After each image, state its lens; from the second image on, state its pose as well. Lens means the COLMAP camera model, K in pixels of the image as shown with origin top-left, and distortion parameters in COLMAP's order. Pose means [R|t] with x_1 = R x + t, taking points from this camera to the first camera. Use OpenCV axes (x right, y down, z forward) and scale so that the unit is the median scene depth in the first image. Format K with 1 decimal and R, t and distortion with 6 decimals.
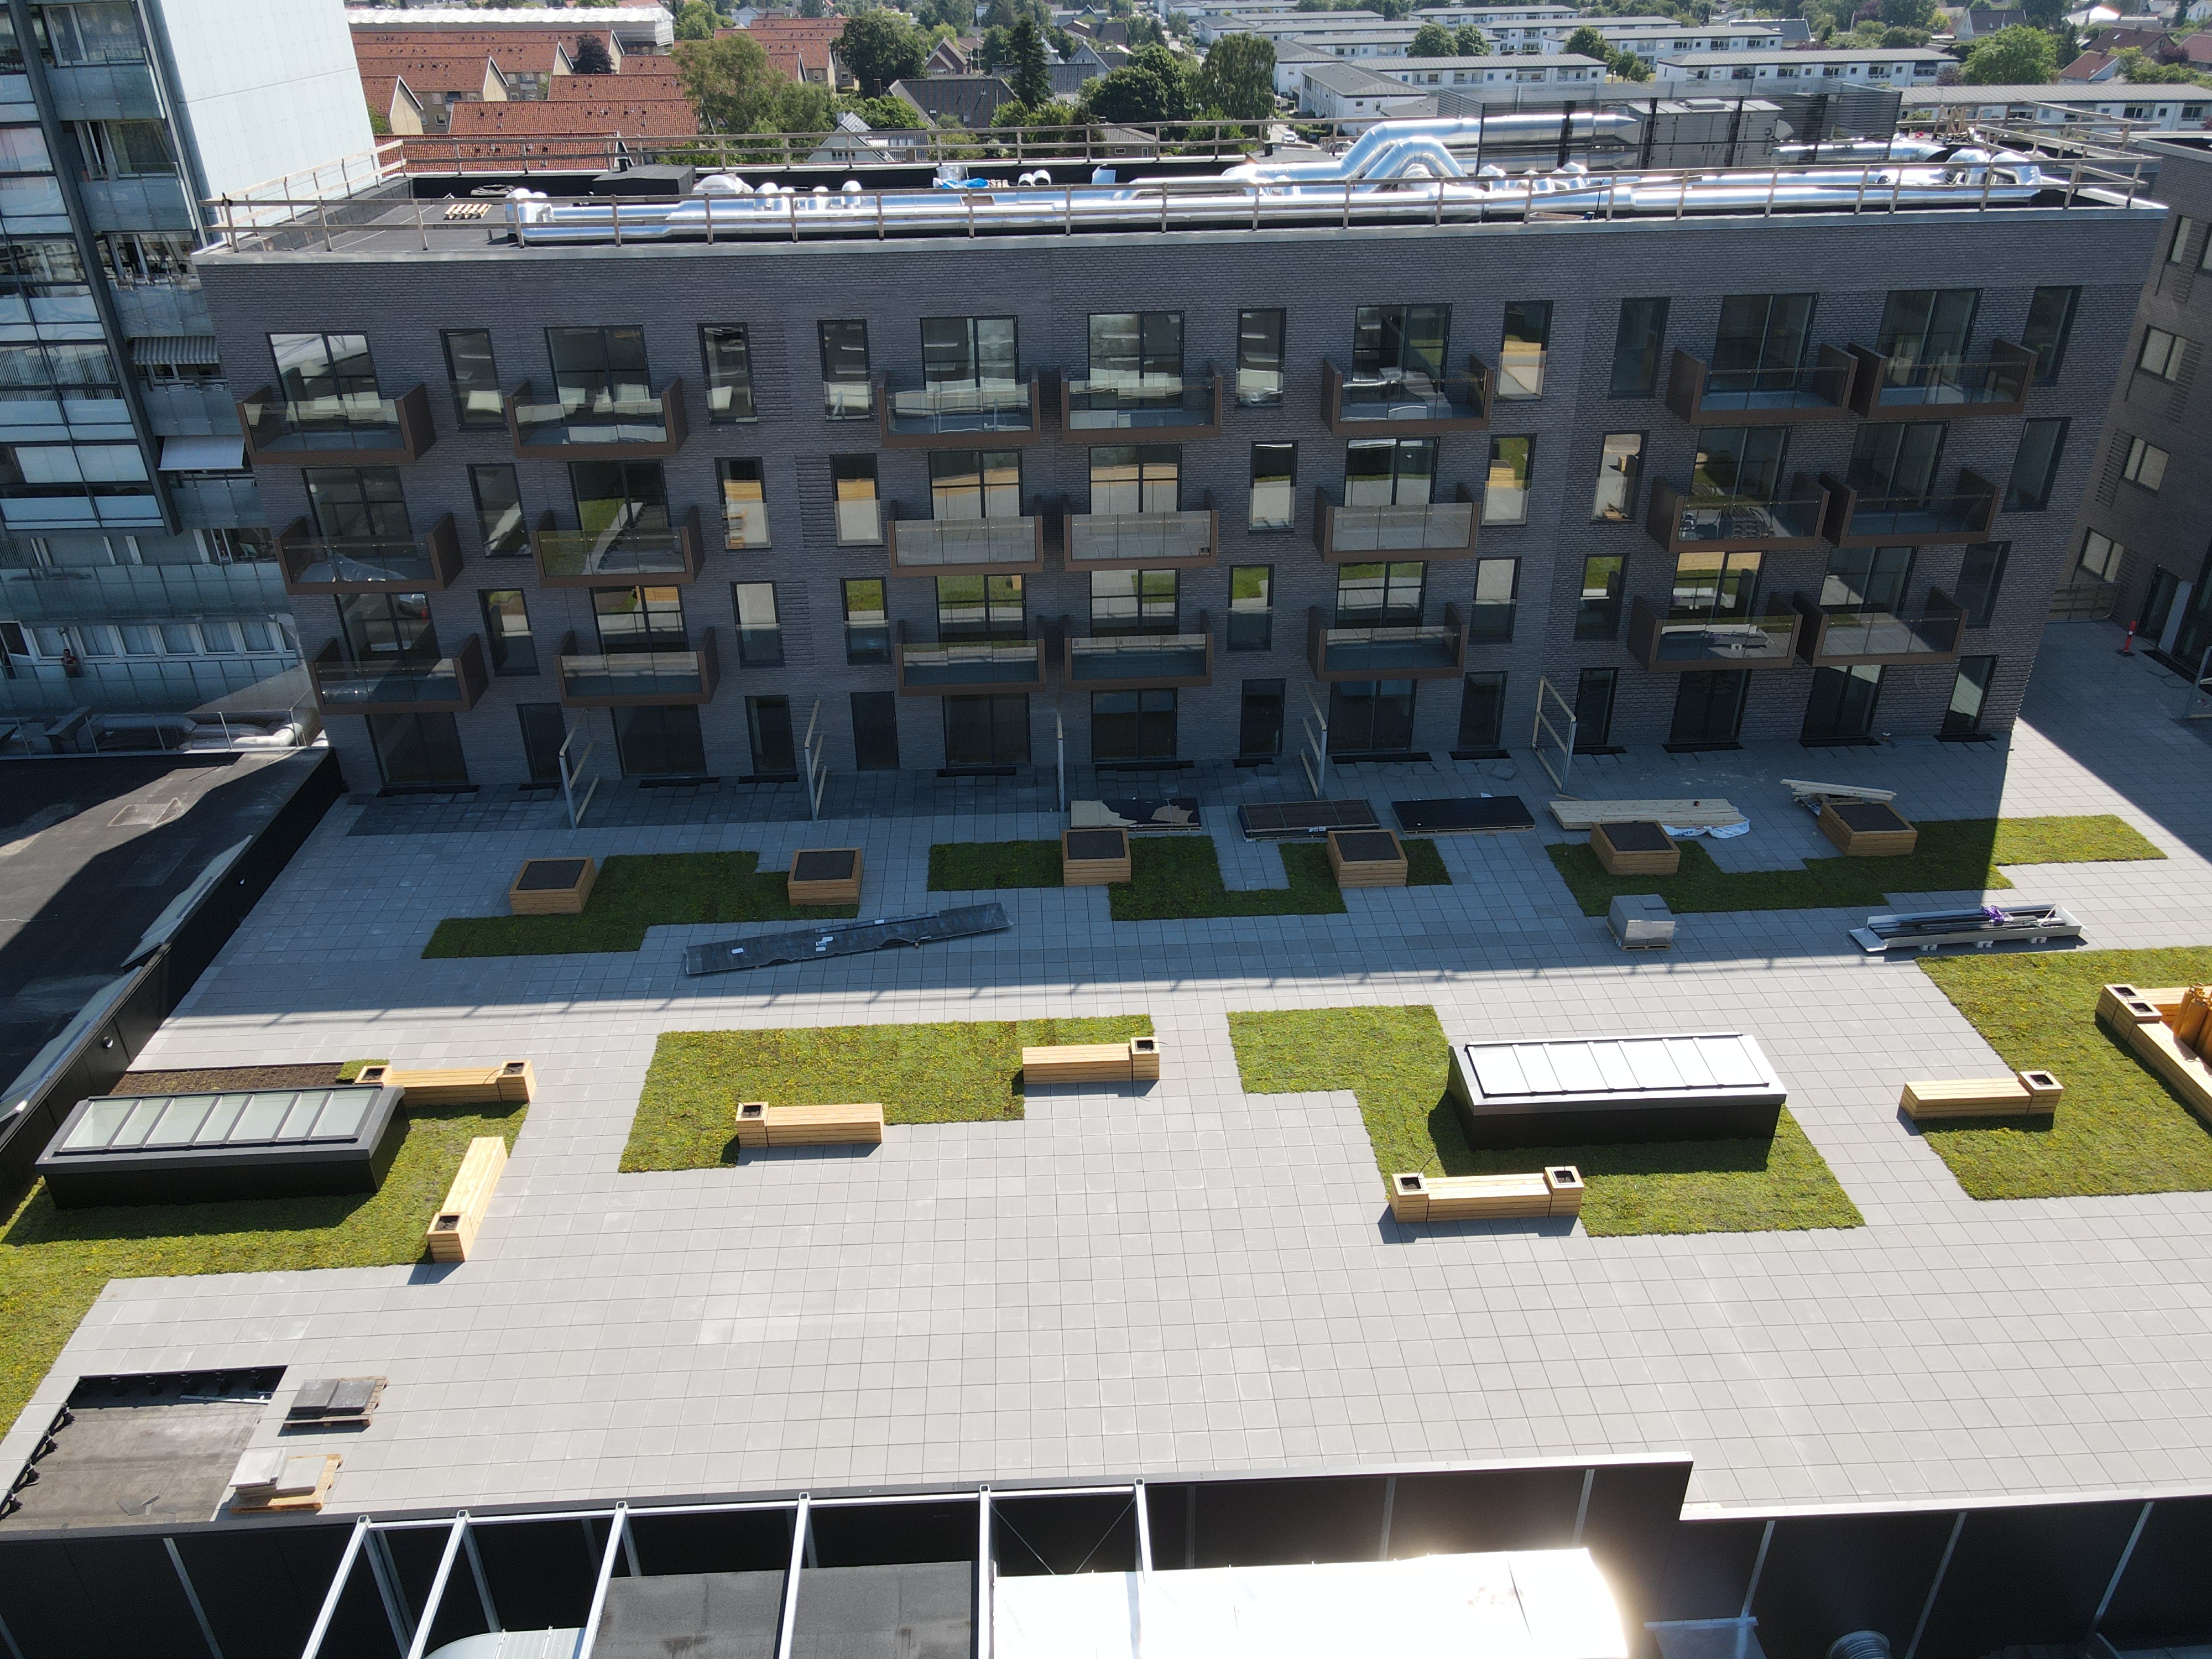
lens RADIAL K [[1632.5, 0, 1106.0], [0, 1632.5, 829.5], [0, 0, 1]] dist [0.021344, 0.002943]
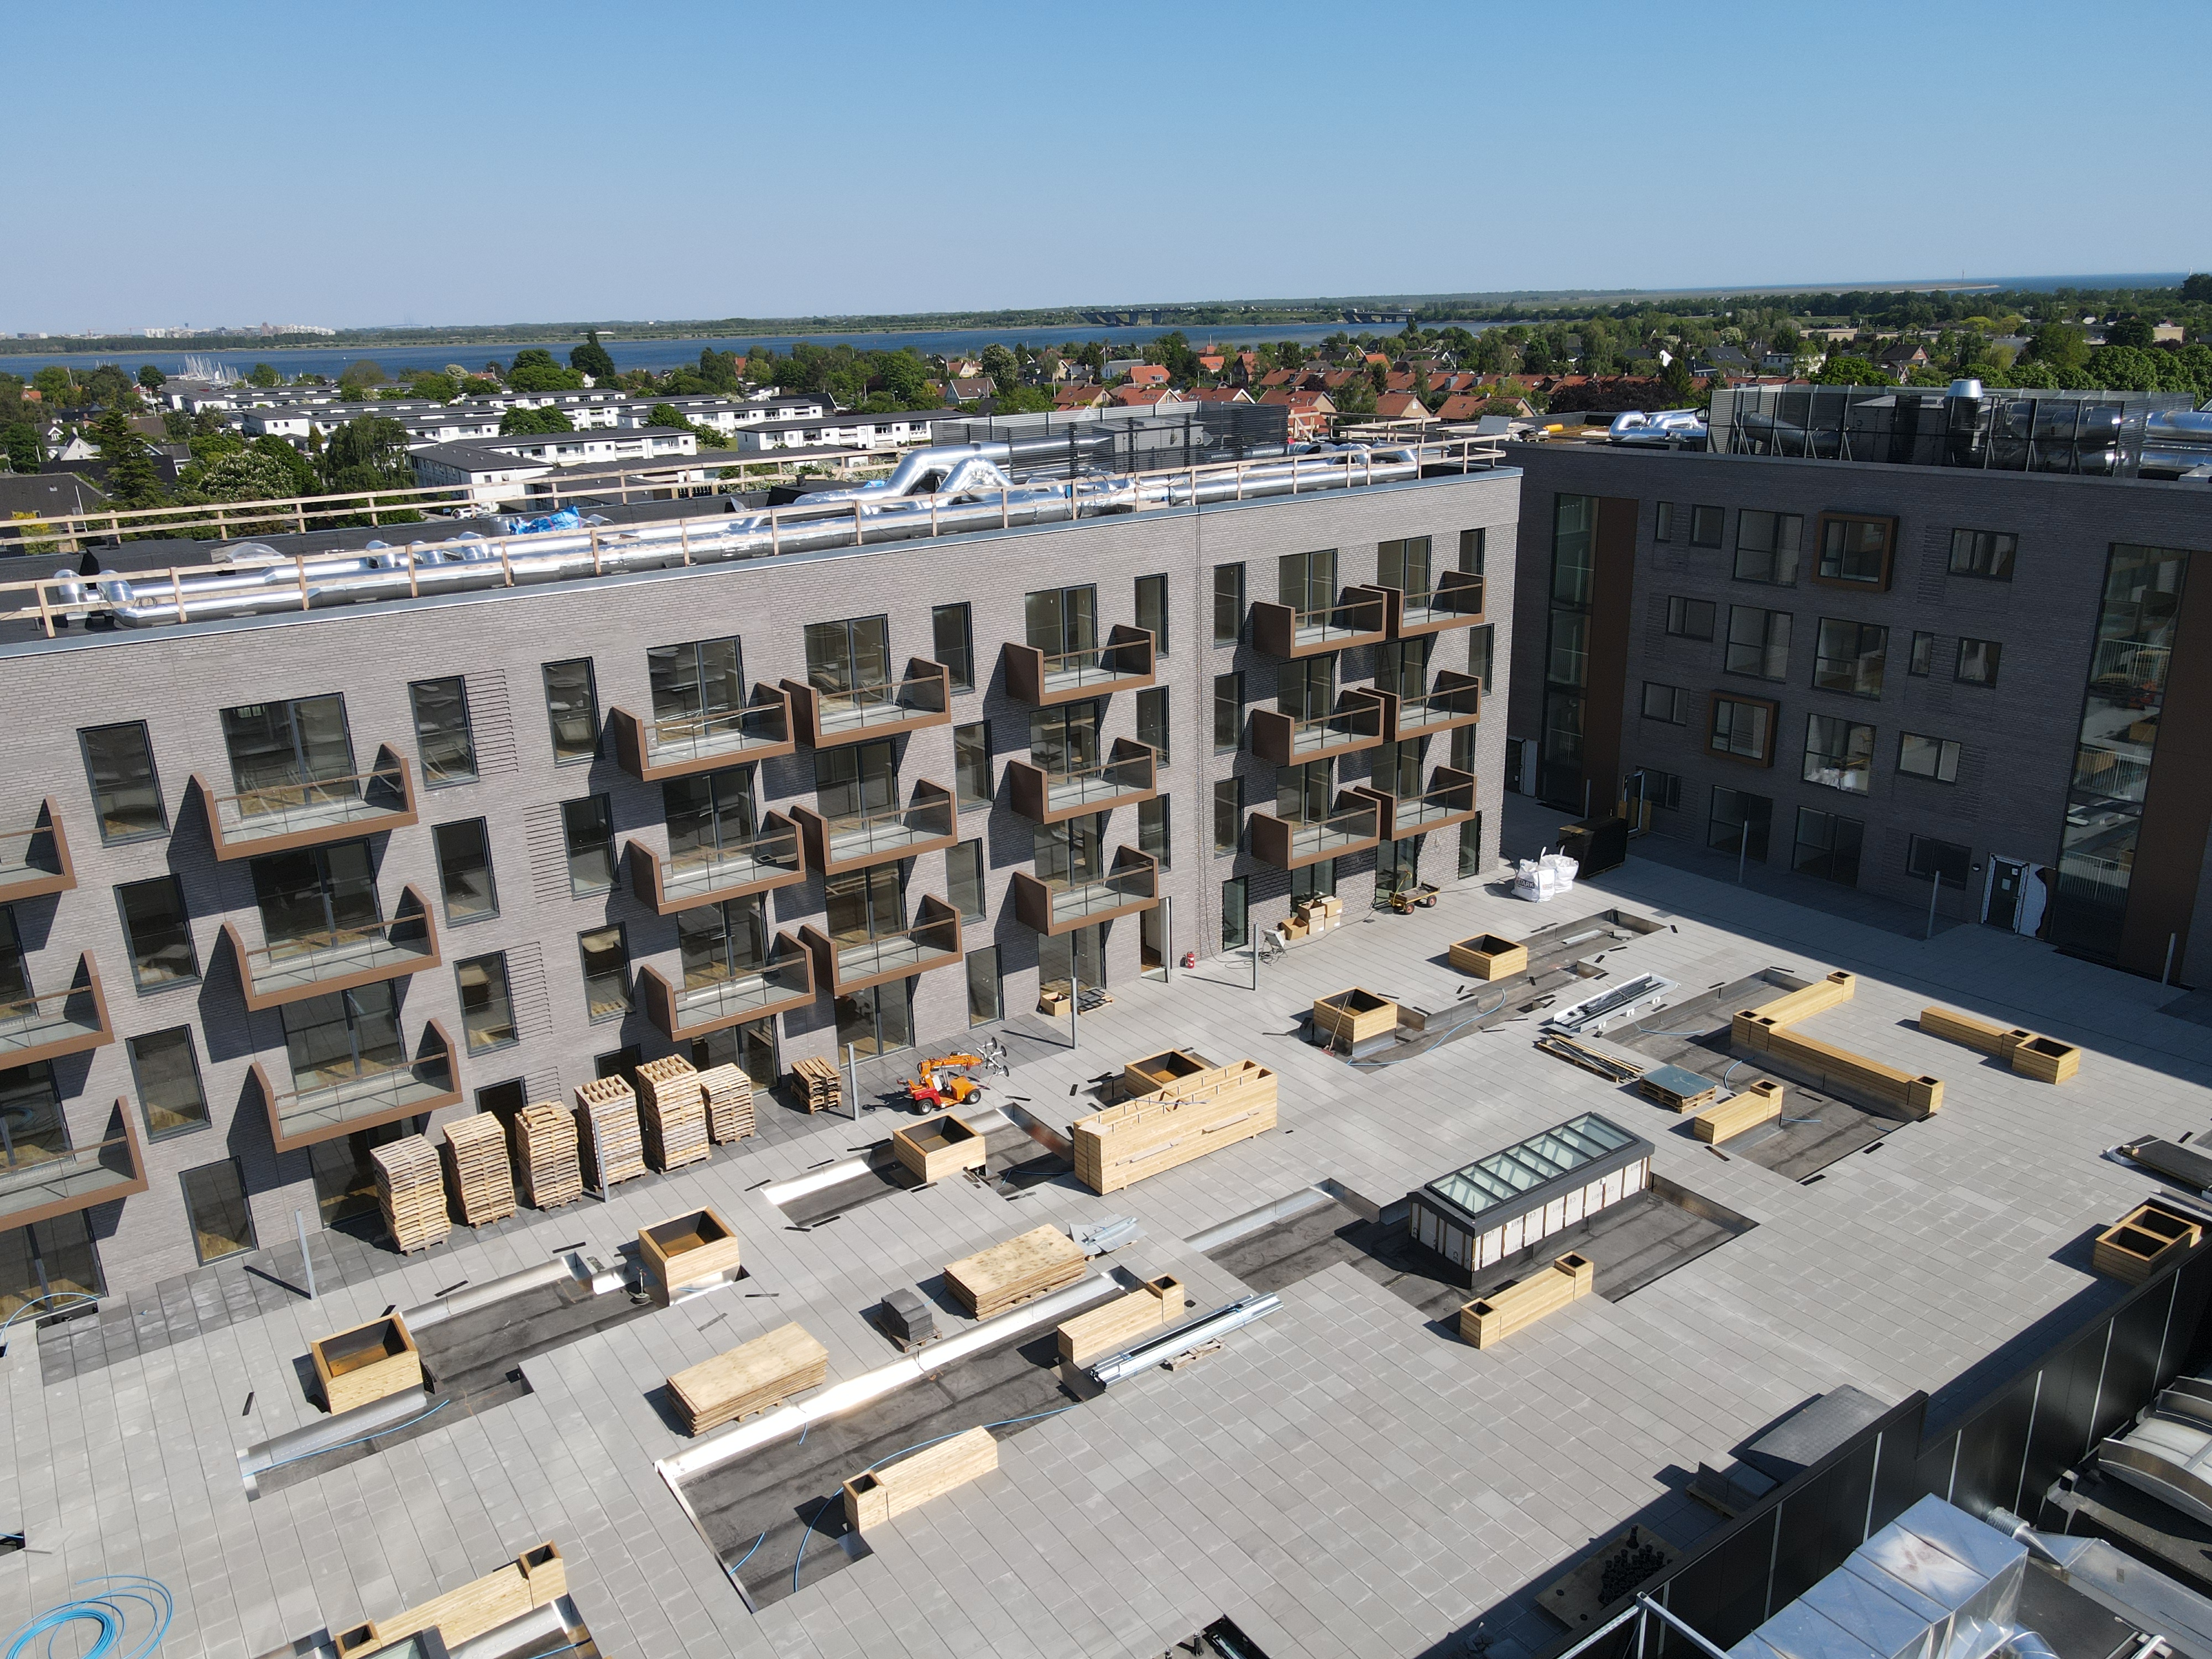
lens RADIAL K [[1601.1, 0, 1106.0], [0, 1601.1, 829.5], [0, 0, 1]] dist [0.041379, 0.001871]
pose [[0.852294, -0.175498, 0.492742, -0.389450], [0.274762, 0.951809, -0.136252, -0.006047], [-0.445084, 0.251514, 0.859442, 0.091118]]
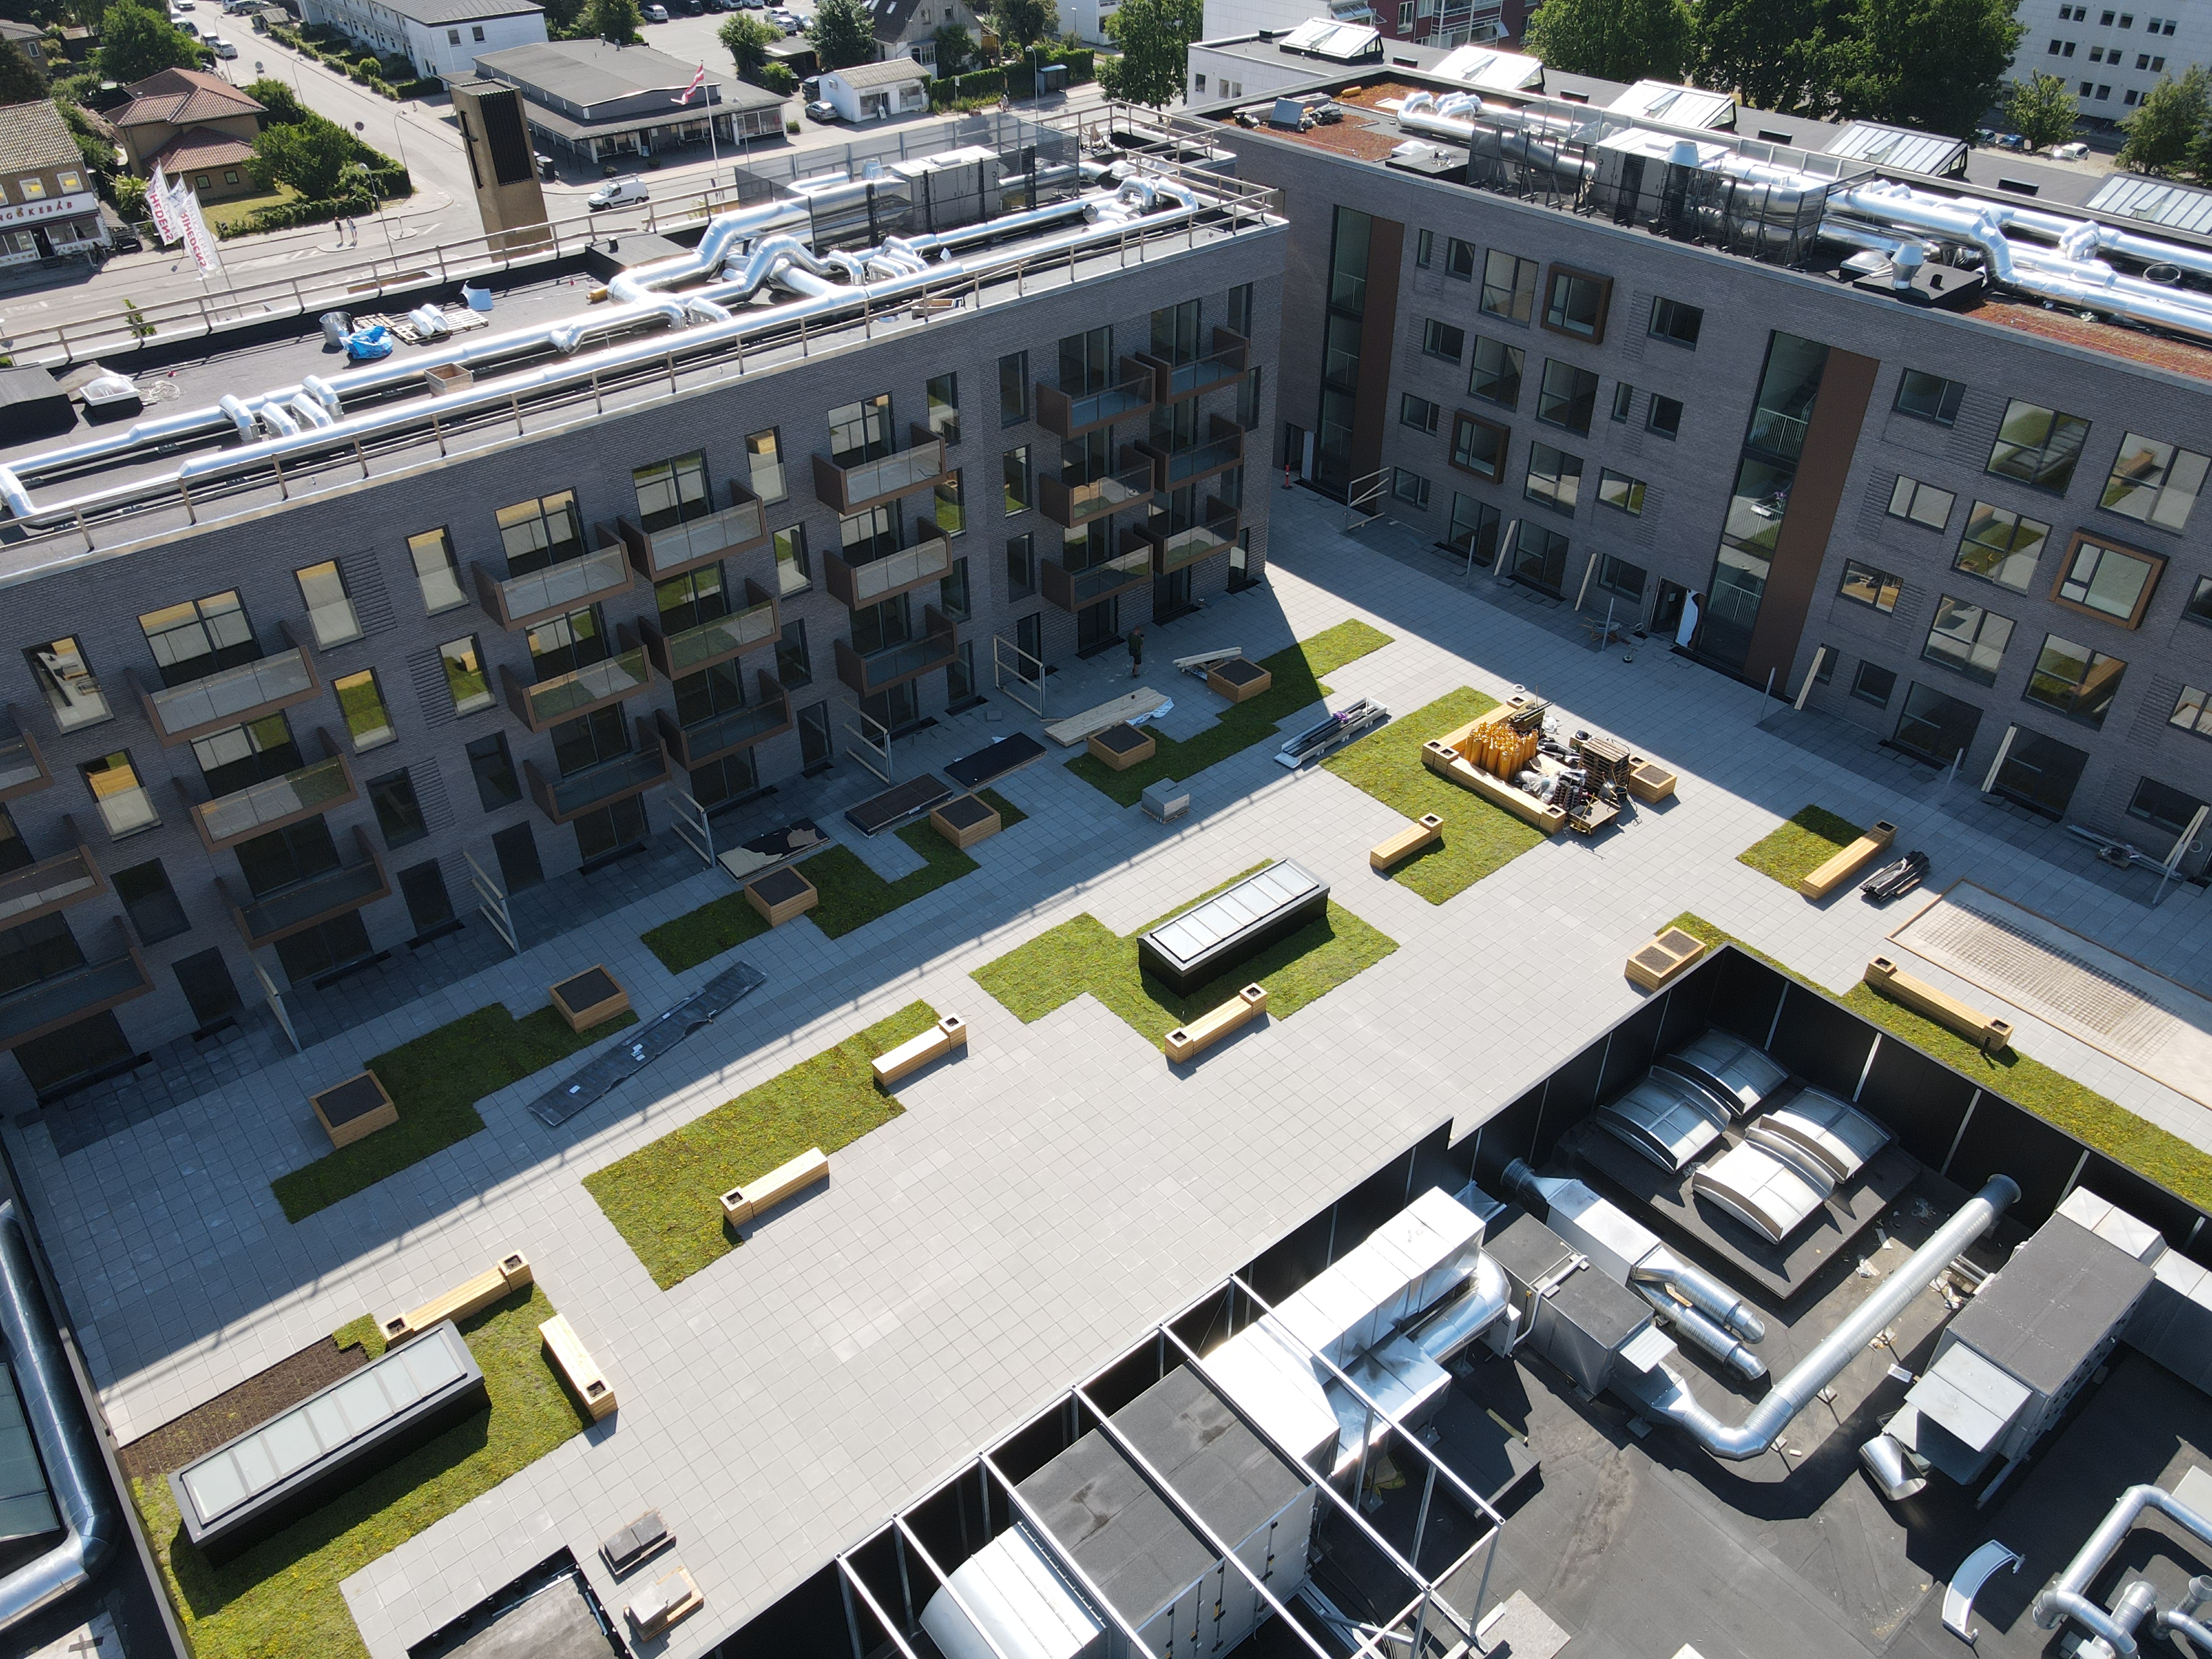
lens RADIAL K [[1605.3, 0, 1097.8], [0, 1605.3, 810.3], [0, 0, 1]] dist [0.062644, 0.000628]
pose [[0.810748, -0.344037, 0.473631, -0.396619], [0.289102, 0.938840, 0.187081, -0.219015], [-0.509026, -0.014748, 0.860625, -0.184656]]
